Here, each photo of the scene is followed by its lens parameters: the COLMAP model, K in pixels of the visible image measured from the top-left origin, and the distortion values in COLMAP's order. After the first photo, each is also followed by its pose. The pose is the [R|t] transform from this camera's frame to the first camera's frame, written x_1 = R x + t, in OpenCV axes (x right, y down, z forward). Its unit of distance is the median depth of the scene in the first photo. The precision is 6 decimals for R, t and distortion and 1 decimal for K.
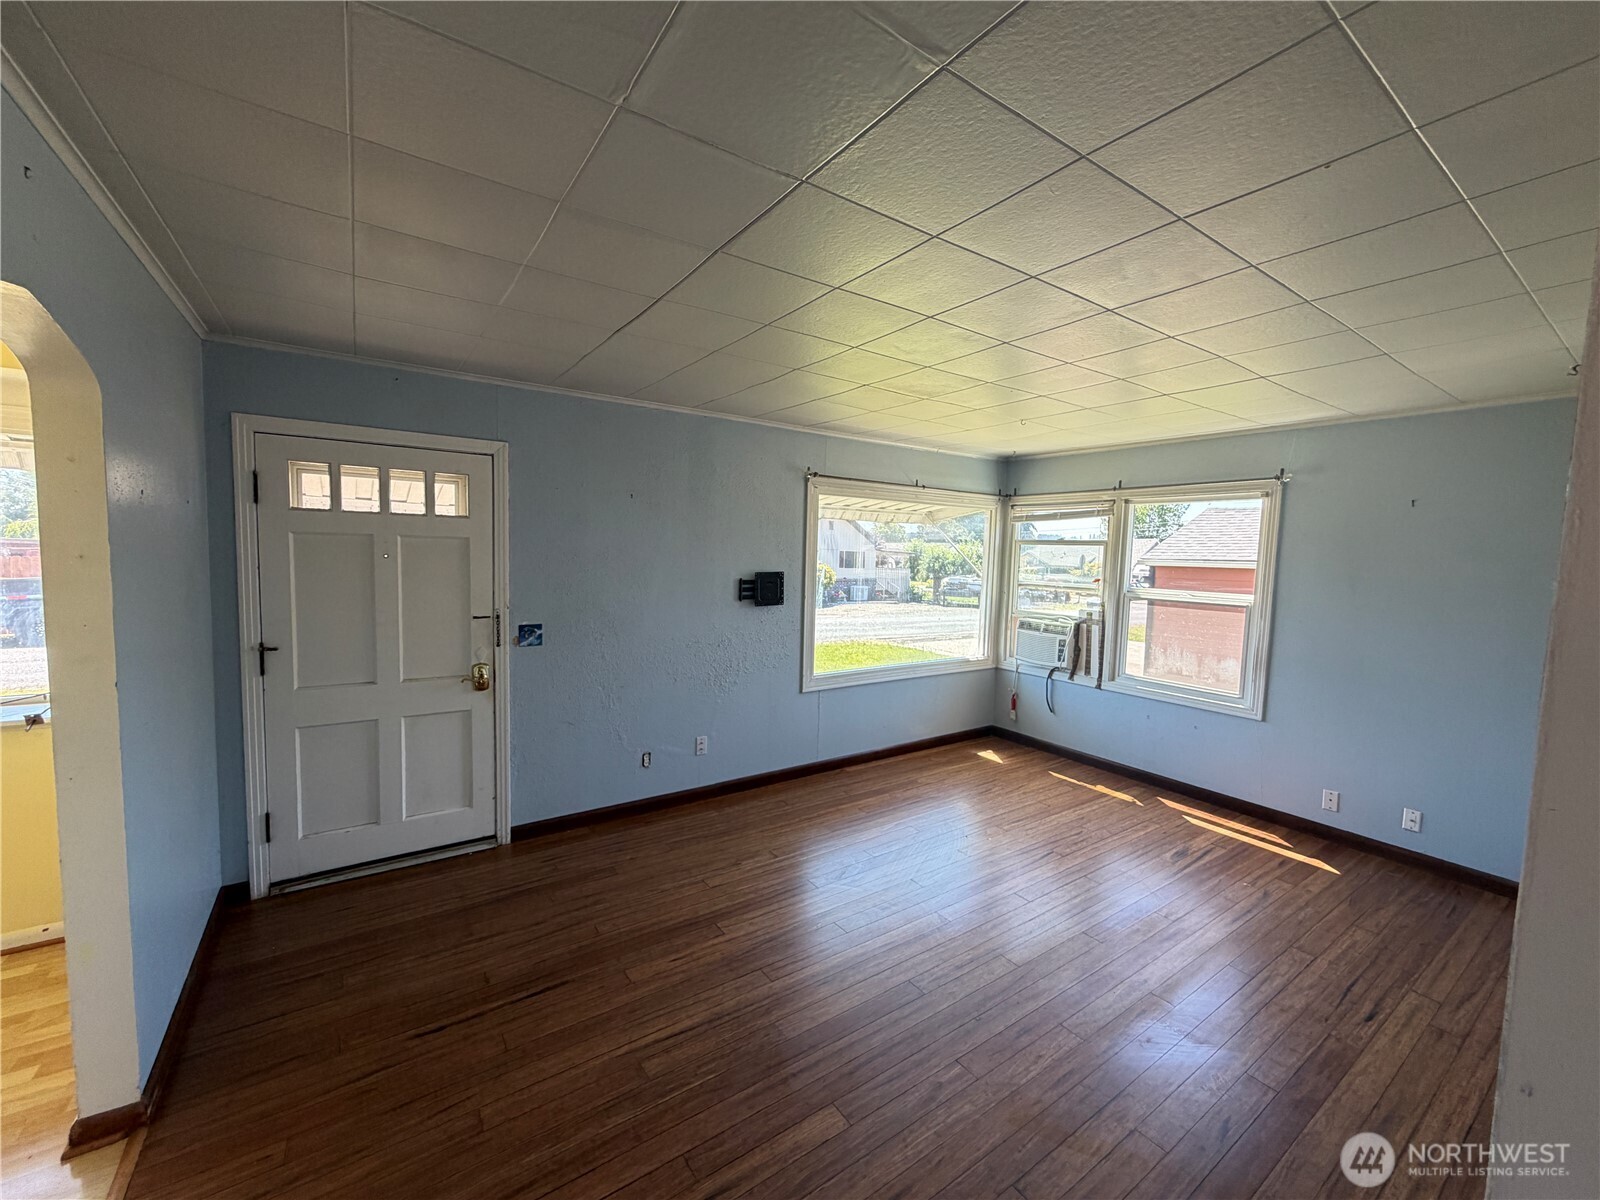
lens RADIAL K [[638.7, 0, 797.2], [0, 638.7, 598.4], [0, 0, 1]] dist [0.000387, 0.000215]
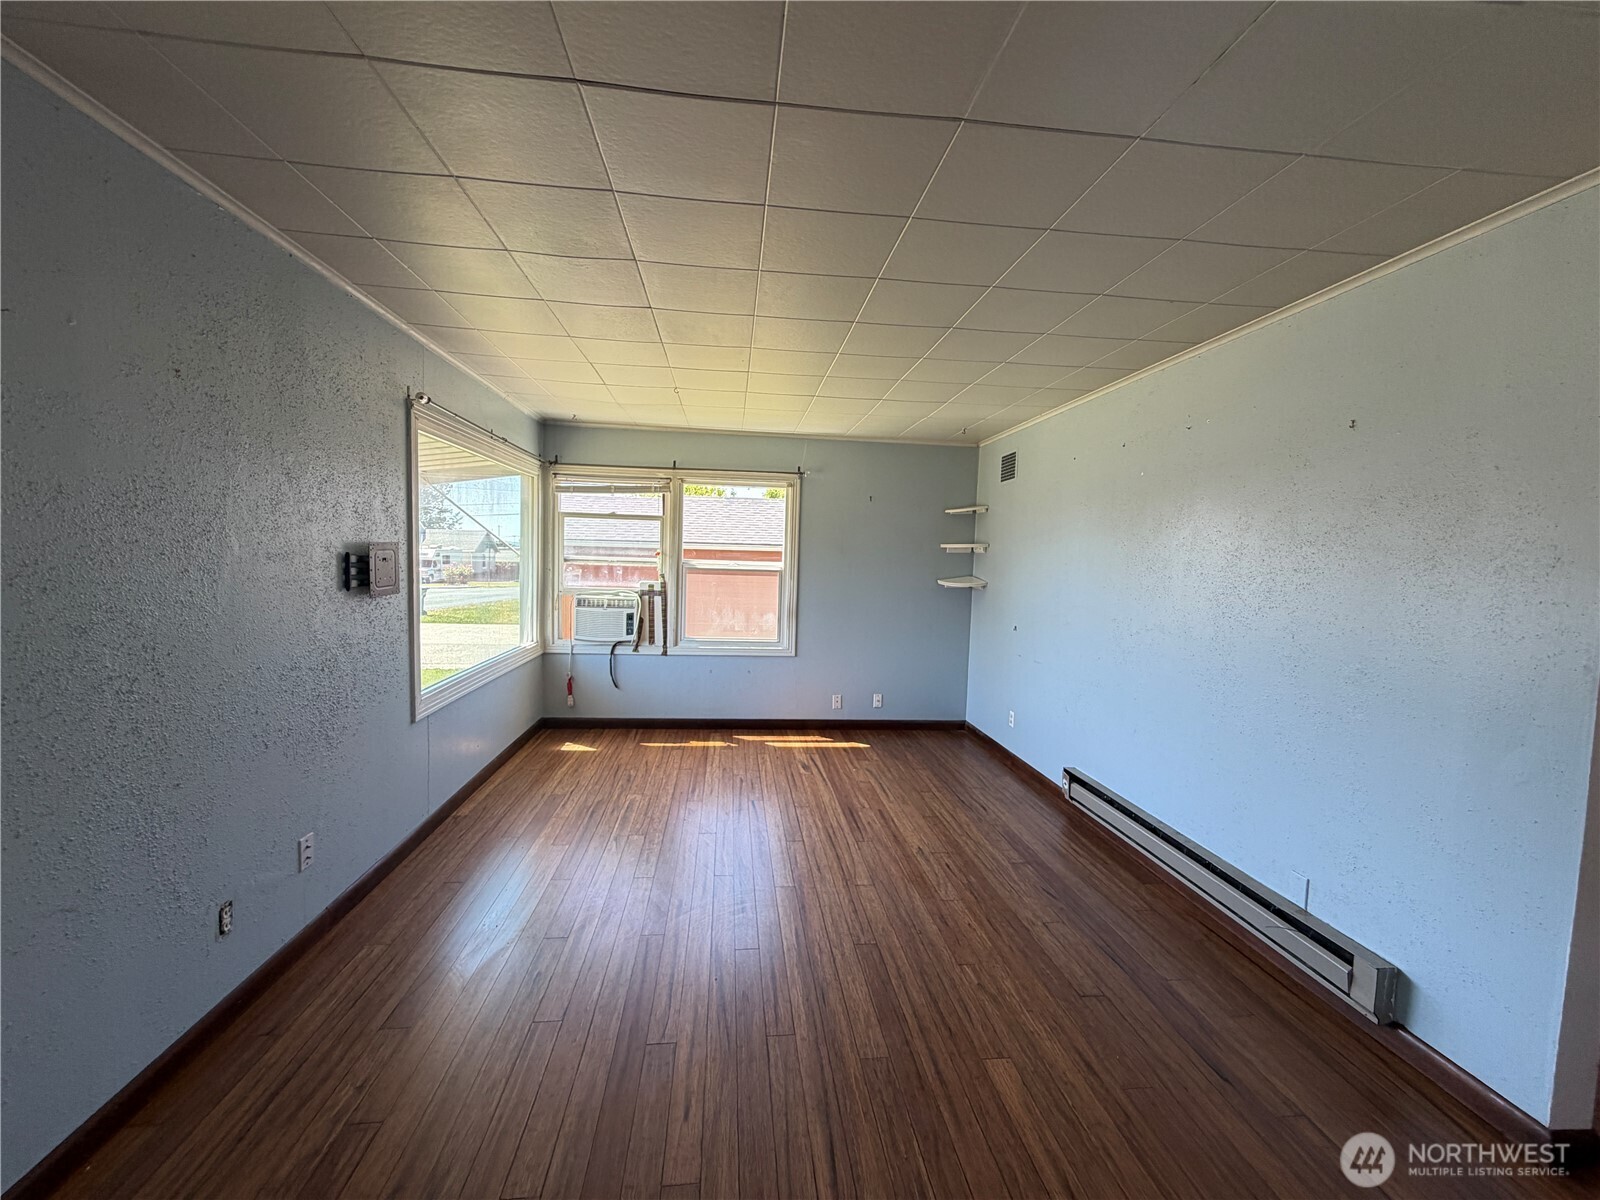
lens RADIAL K [[638.7, 0, 798.1], [0, 638.7, 598.2], [0, 0, 1]] dist [0.000387, 0.000215]
pose [[0.476106, -0.070627, 0.876547, -0.399229], [0.049498, 0.997342, 0.053475, 0.000505], [-0.877994, 0.017927, 0.478336, 0.334034]]
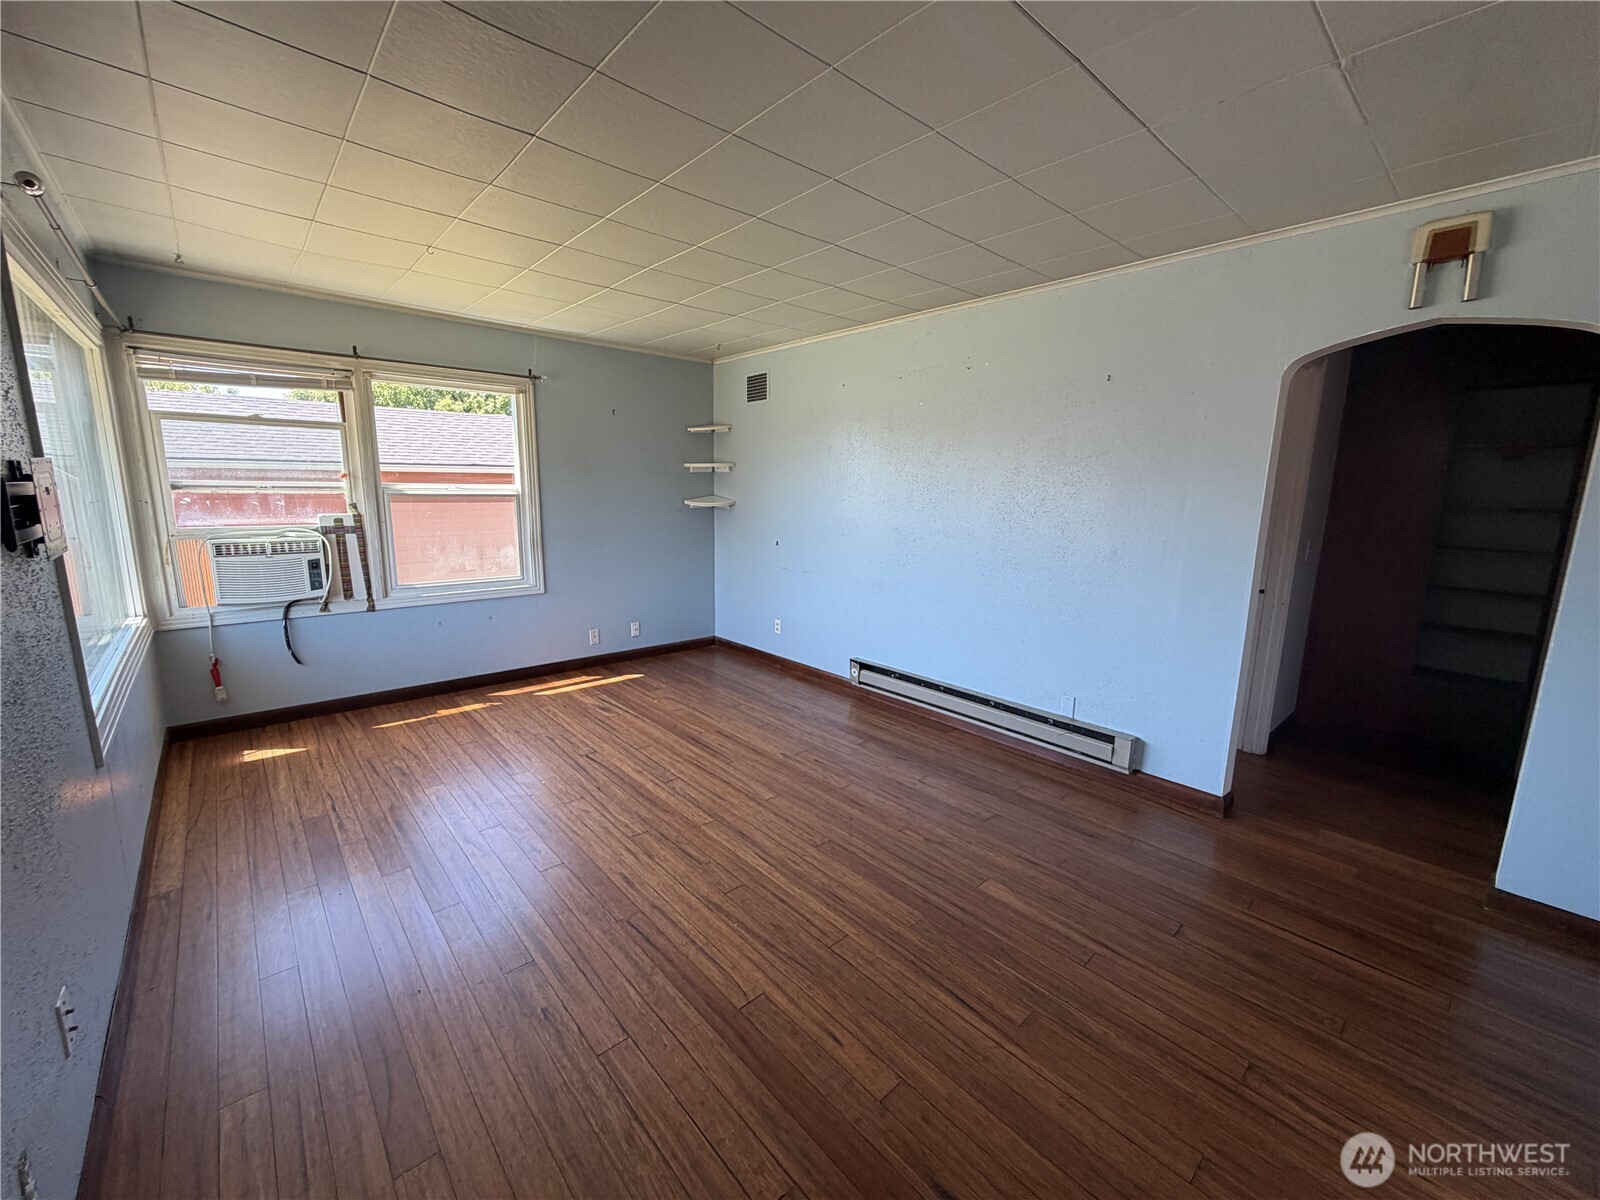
lens RADIAL K [[638.7, 0, 797.4], [0, 638.7, 597.5], [0, 0, 1]] dist [0.000387, 0.000215]
pose [[-0.126645, -0.200602, 0.971453, -0.436163], [0.055385, 0.976380, 0.208839, -0.017100], [-0.990401, 0.080252, -0.112543, 0.632078]]
